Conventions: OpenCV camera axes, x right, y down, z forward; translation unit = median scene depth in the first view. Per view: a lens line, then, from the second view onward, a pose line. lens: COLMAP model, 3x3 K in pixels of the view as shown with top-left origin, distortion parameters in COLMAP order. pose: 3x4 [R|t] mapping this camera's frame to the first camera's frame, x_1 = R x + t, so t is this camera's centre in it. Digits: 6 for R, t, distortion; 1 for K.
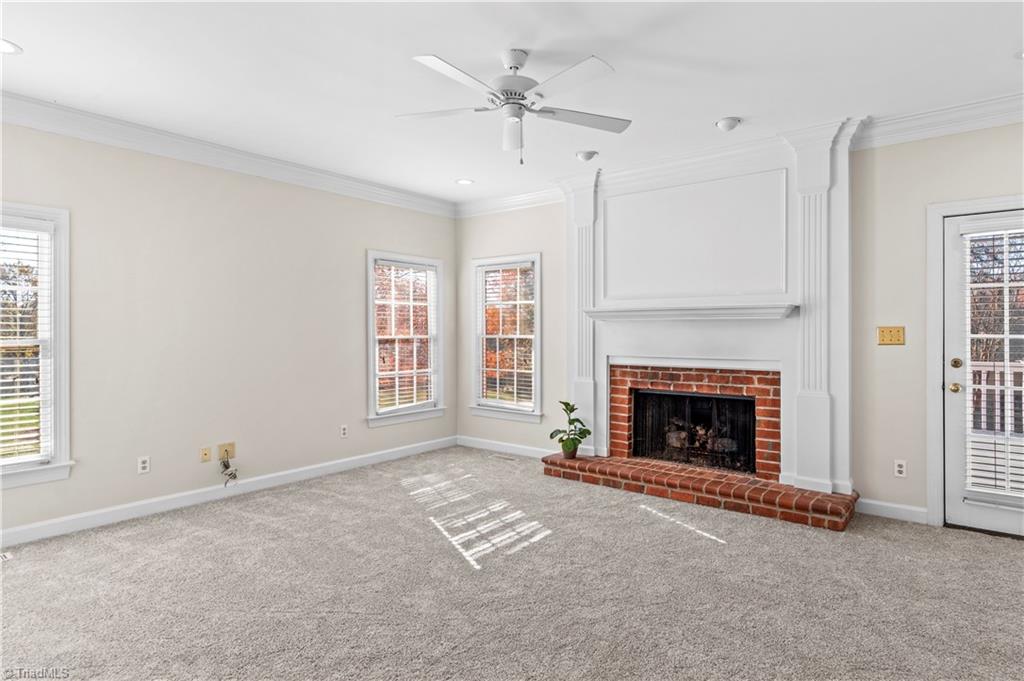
lens RADIAL K [[565.9, 0, 539.0], [0, 565.9, 333.5], [0, 0, 1]] dist [0.013933, 0.000060]
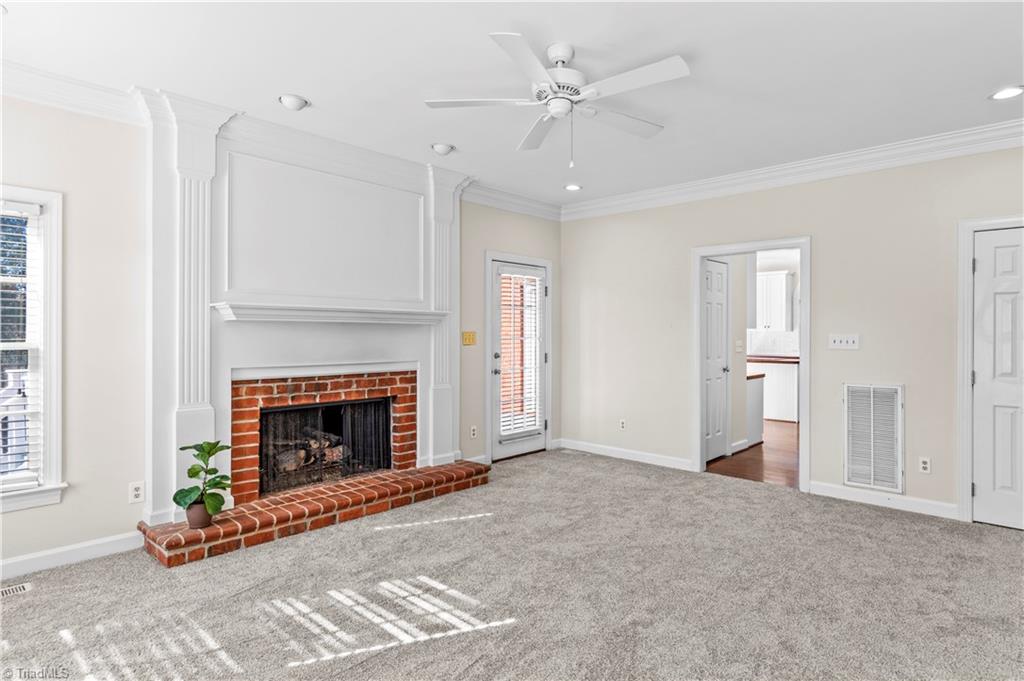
lens RADIAL K [[565.9, 0, 539.0], [0, 565.9, 333.5], [0, 0, 1]] dist [0.013933, 0.000060]
pose [[0.080692, 0.003016, 0.996735, -0.667980], [0.002248, 0.999992, -0.003208, -0.003046], [-0.996737, 0.002500, 0.080685, 0.638544]]
